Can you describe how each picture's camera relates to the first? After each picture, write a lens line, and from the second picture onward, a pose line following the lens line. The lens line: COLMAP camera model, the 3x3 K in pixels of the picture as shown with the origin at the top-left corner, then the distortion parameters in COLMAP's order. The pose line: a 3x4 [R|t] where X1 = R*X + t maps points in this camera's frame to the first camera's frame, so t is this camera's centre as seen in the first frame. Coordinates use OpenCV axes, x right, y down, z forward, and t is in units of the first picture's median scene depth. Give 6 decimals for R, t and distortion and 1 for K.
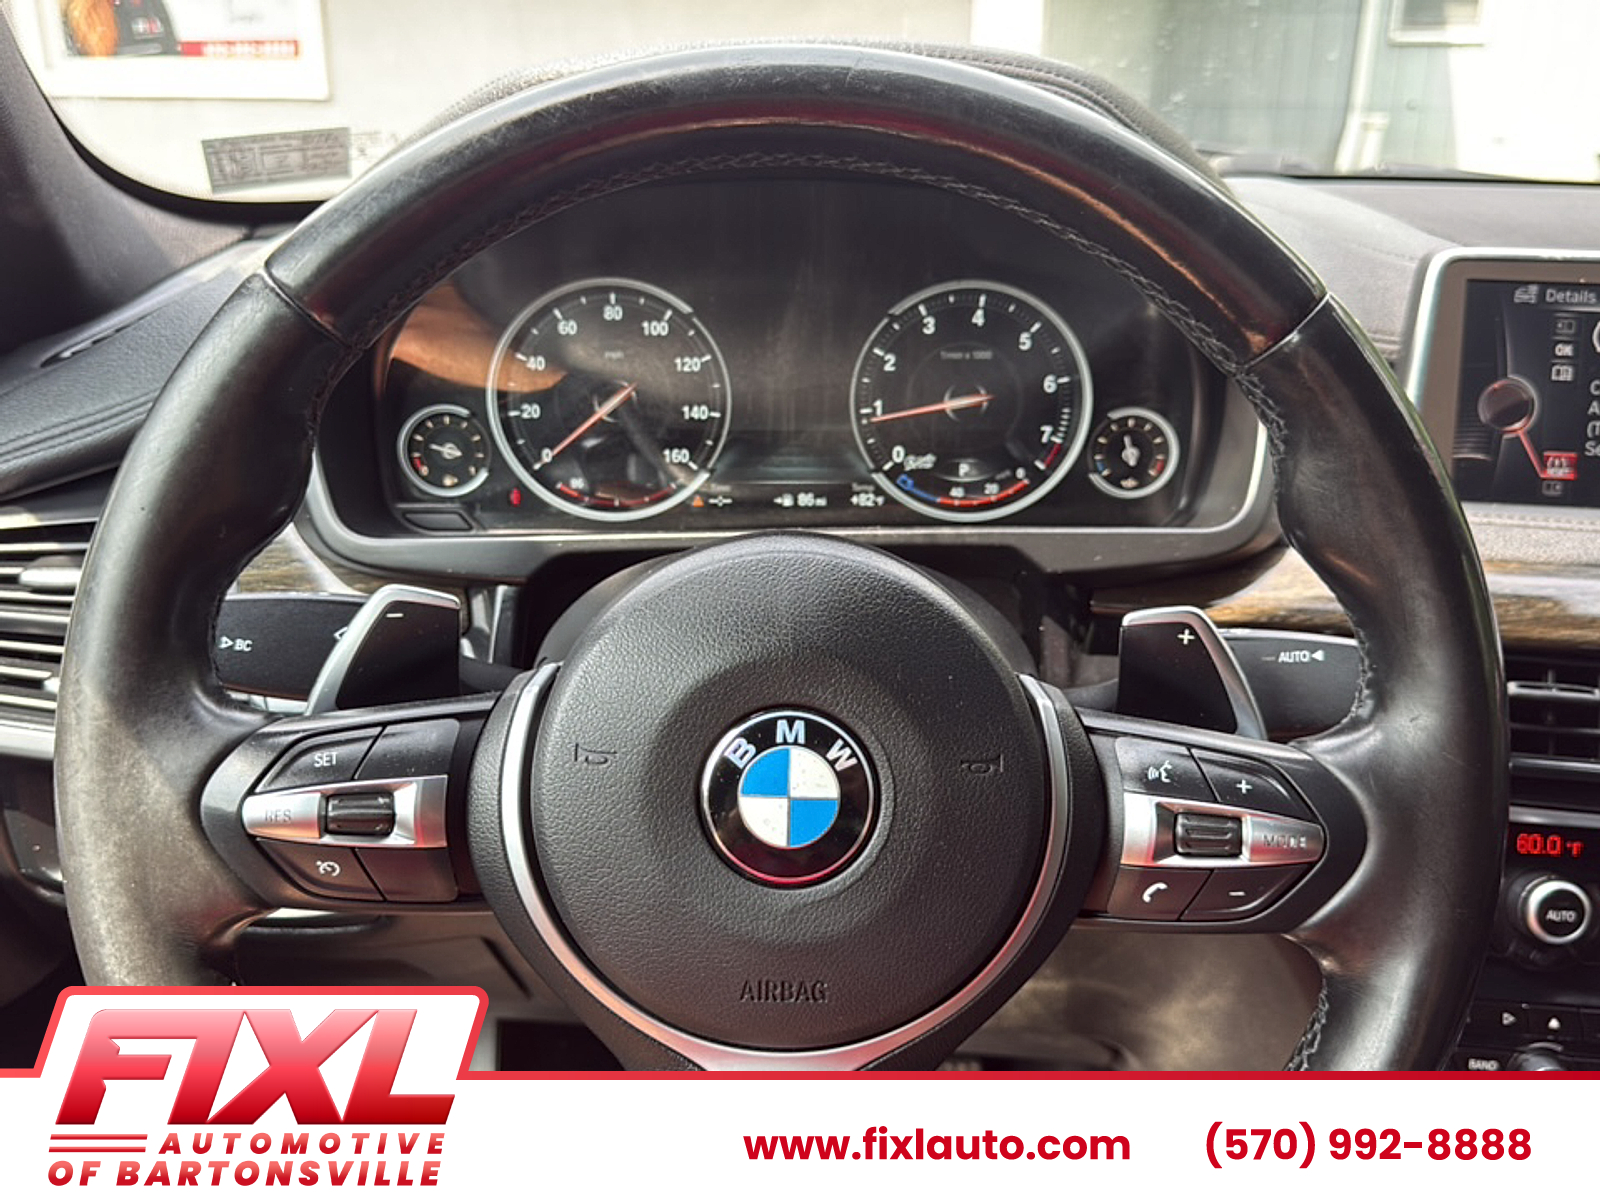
lens RADIAL K [[1602.4, 0, 799.0], [0, 1602.4, 605.5], [0, 0, 1]] dist [0.102103, 0.000000]
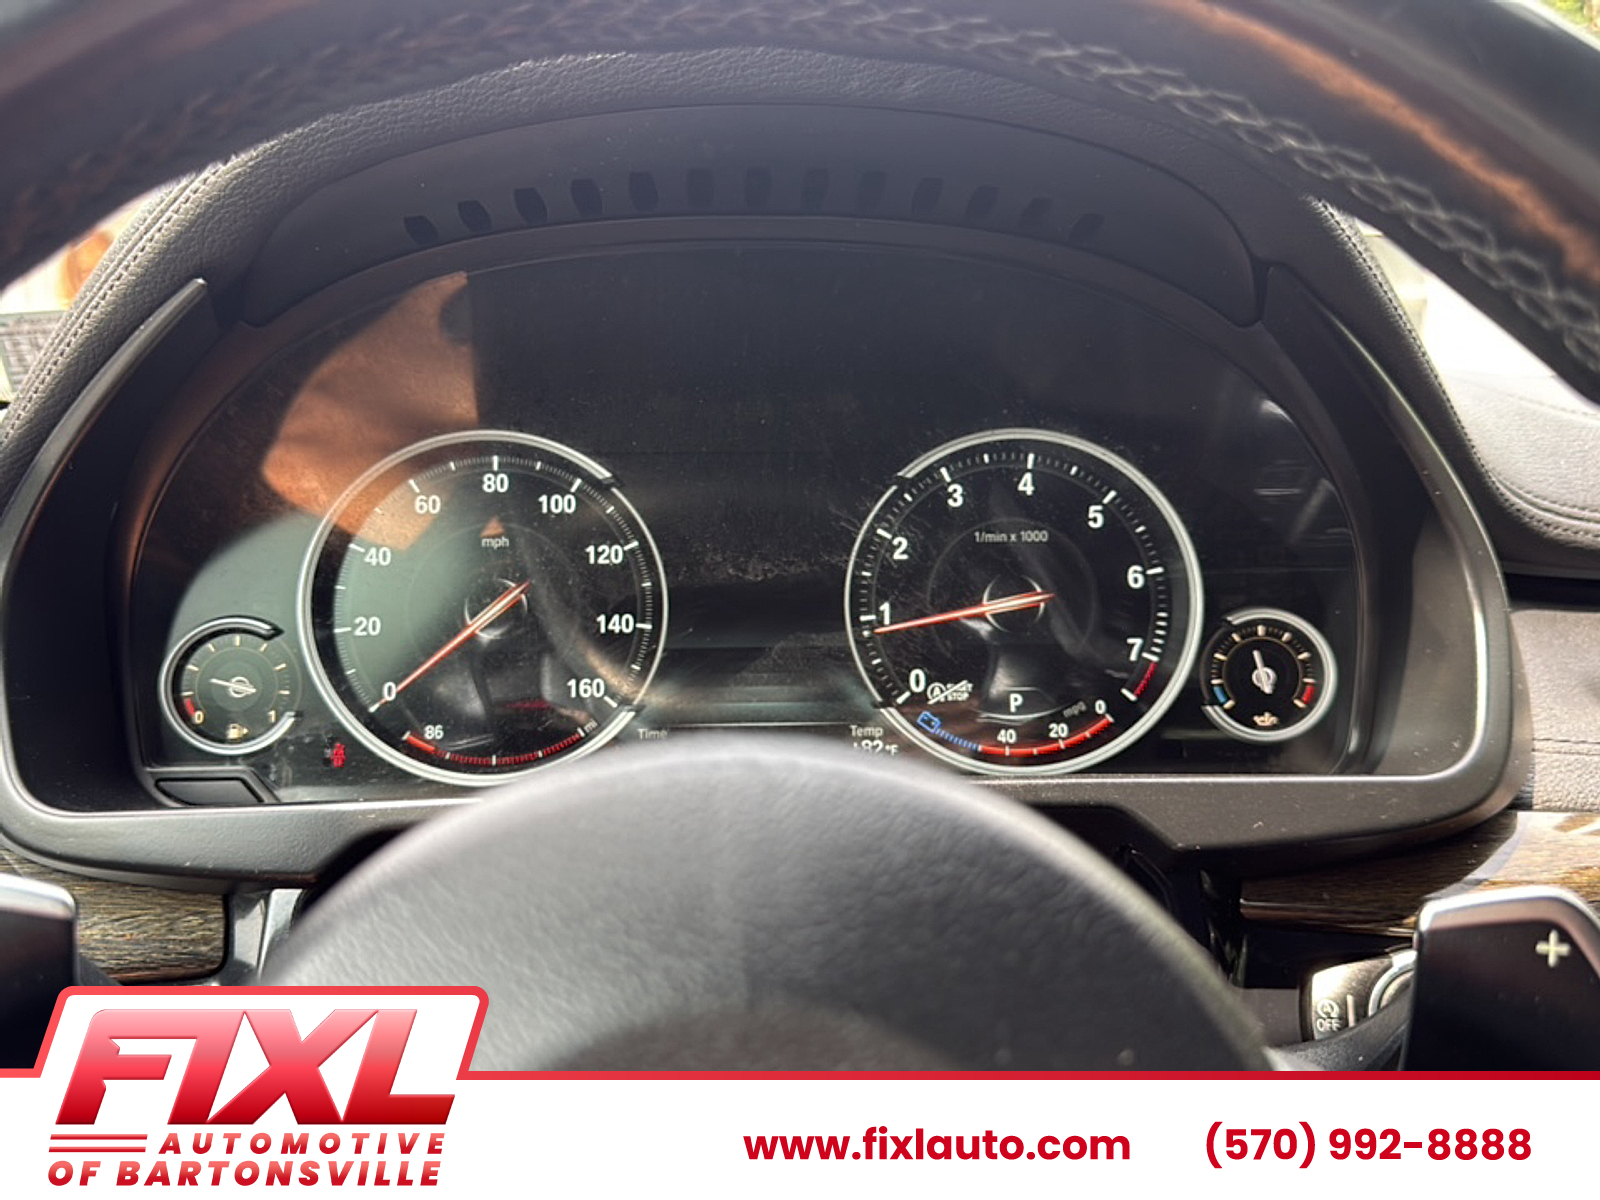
lens RADIAL K [[1602.4, 0, 804.7], [0, 1602.4, 569.8], [0, 0, 1]] dist [0.102103, 0.000000]
pose [[0.999722, -0.012713, 0.019834, 0.002029], [0.016853, 0.974197, -0.225068, 0.010880], [-0.016461, 0.225340, 0.974141, 0.337429]]
